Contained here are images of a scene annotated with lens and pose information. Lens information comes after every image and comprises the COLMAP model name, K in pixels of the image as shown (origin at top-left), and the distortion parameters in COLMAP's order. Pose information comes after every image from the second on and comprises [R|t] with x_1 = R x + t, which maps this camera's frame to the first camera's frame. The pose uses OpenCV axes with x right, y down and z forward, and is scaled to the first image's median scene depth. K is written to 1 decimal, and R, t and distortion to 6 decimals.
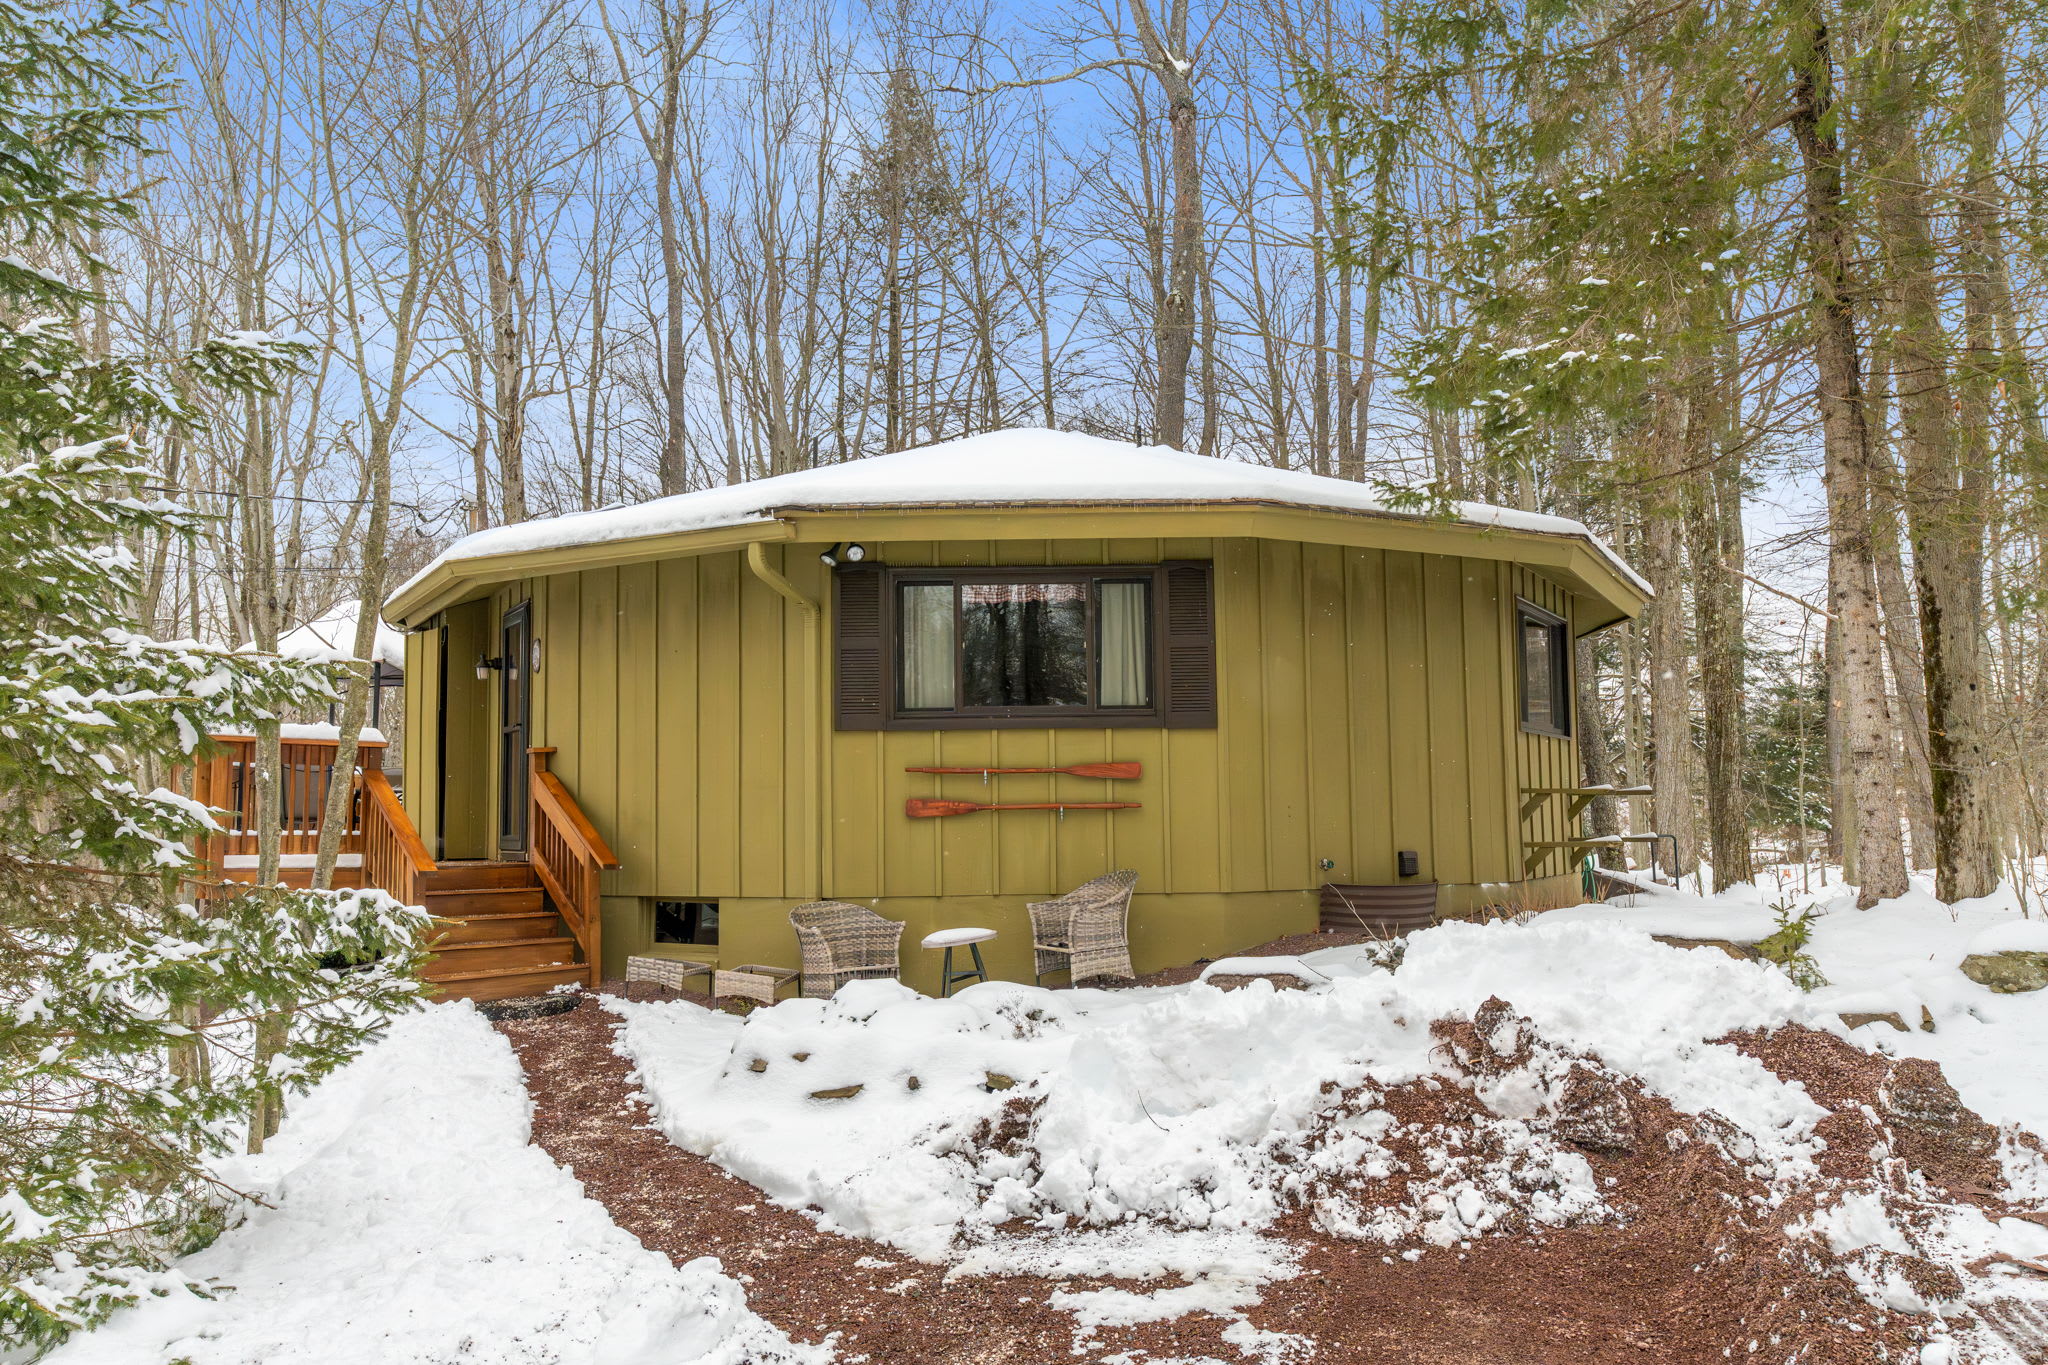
lens RADIAL K [[1137.2, 0, 1024.8], [0, 1137.2, 688.8], [0, 0, 1]] dist [-0.000786, 0.001366]
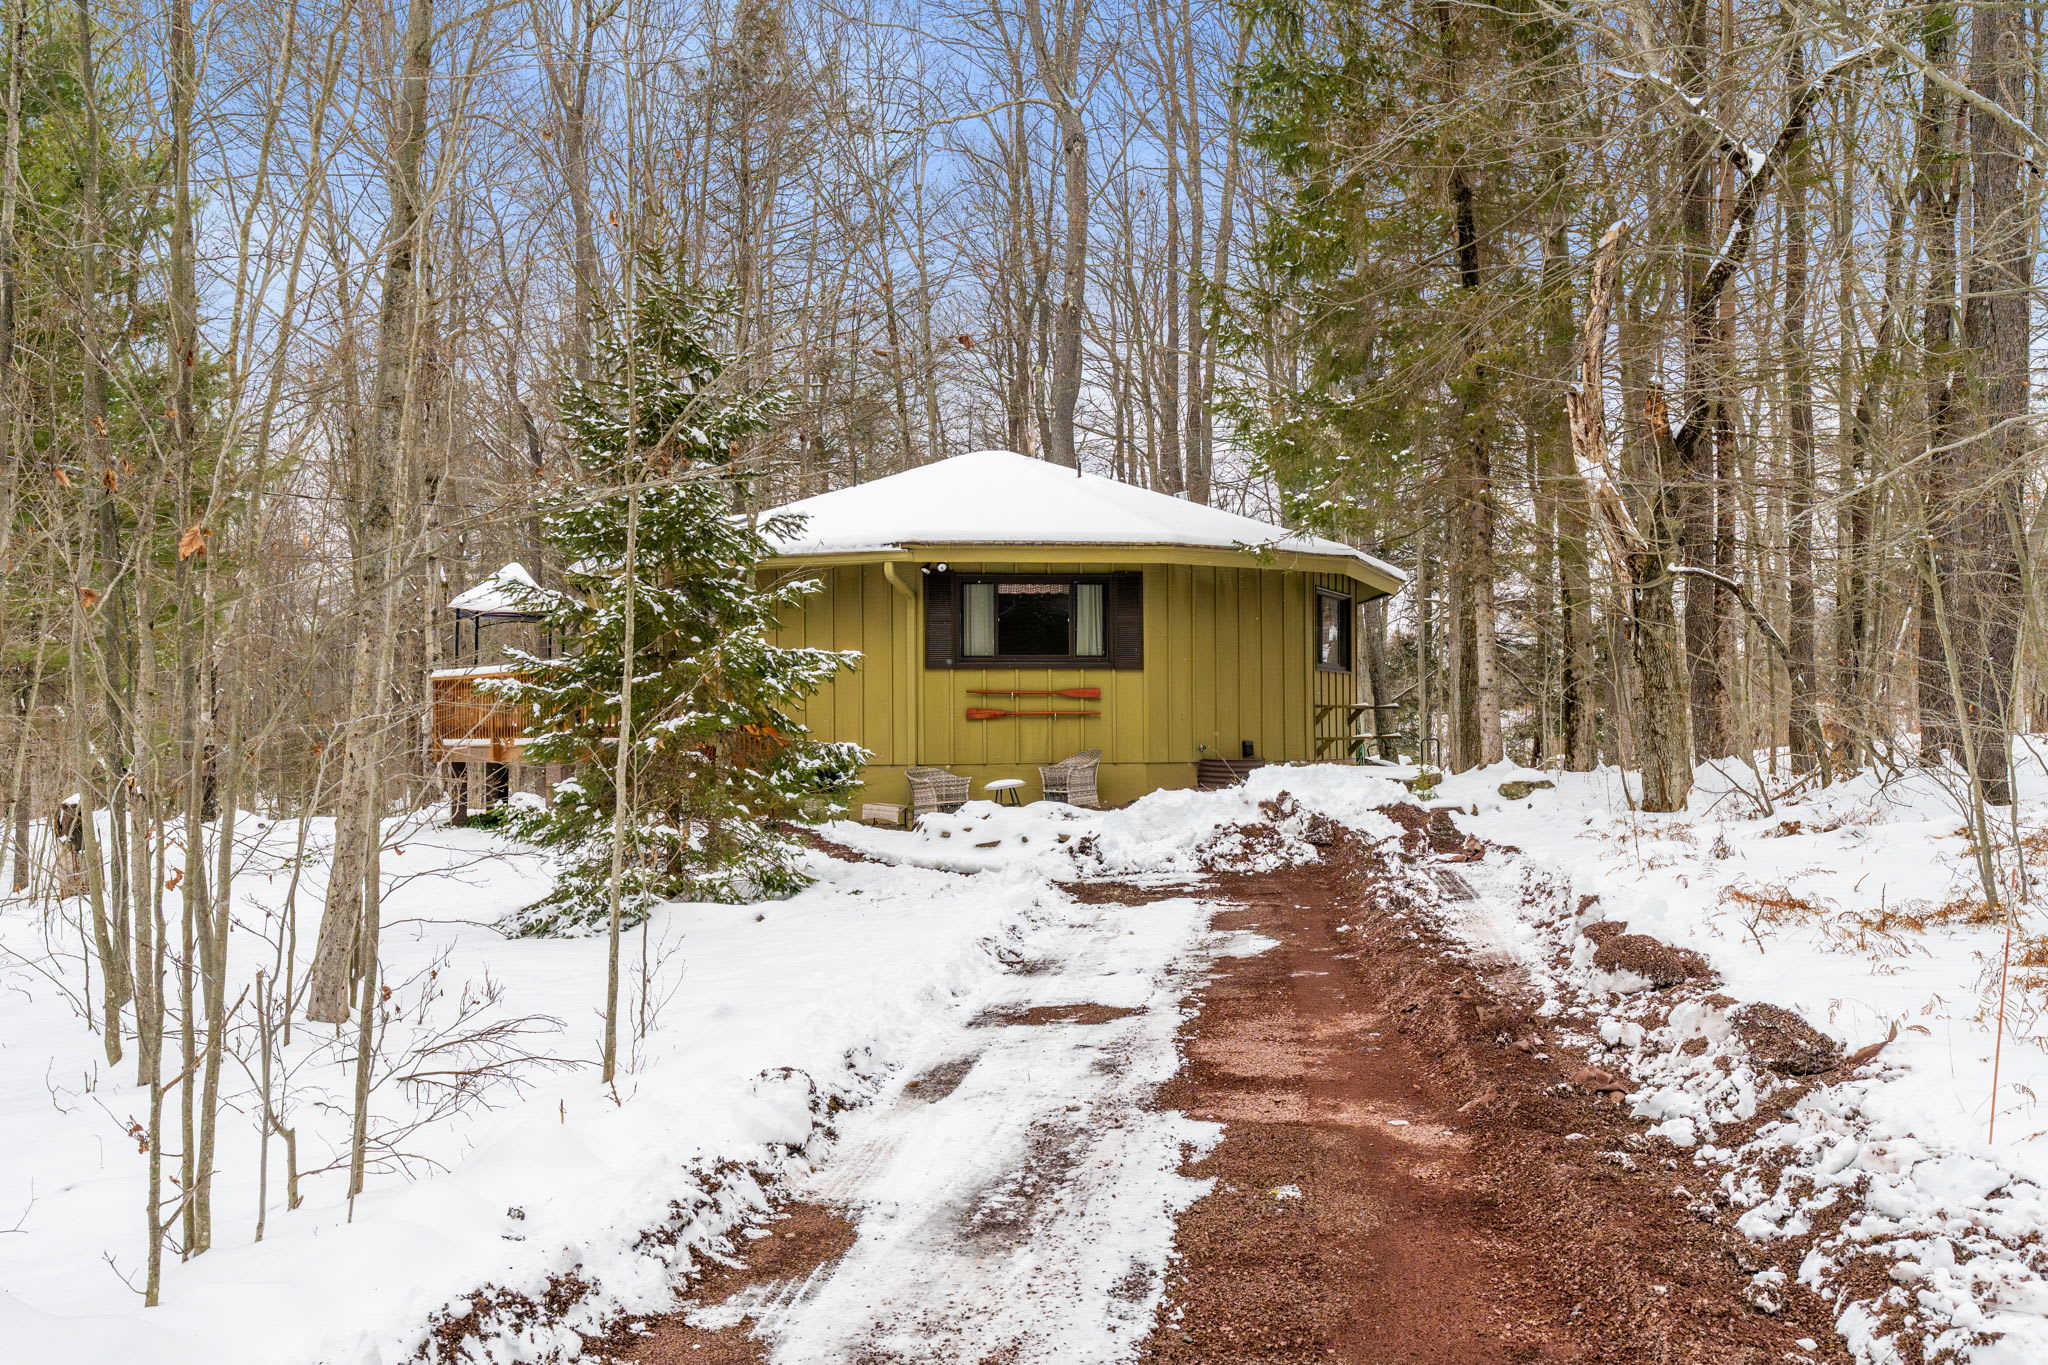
lens RADIAL K [[960.9, 0, 989.6], [0, 960.9, 667.6], [0, 0, 1]] dist [-0.009478, 0.000256]
pose [[0.997868, 0.009817, 0.064529, -0.180818], [-0.013294, 0.998470, 0.053675, -0.049919], [-0.063903, -0.054419, 0.996471, -0.509367]]
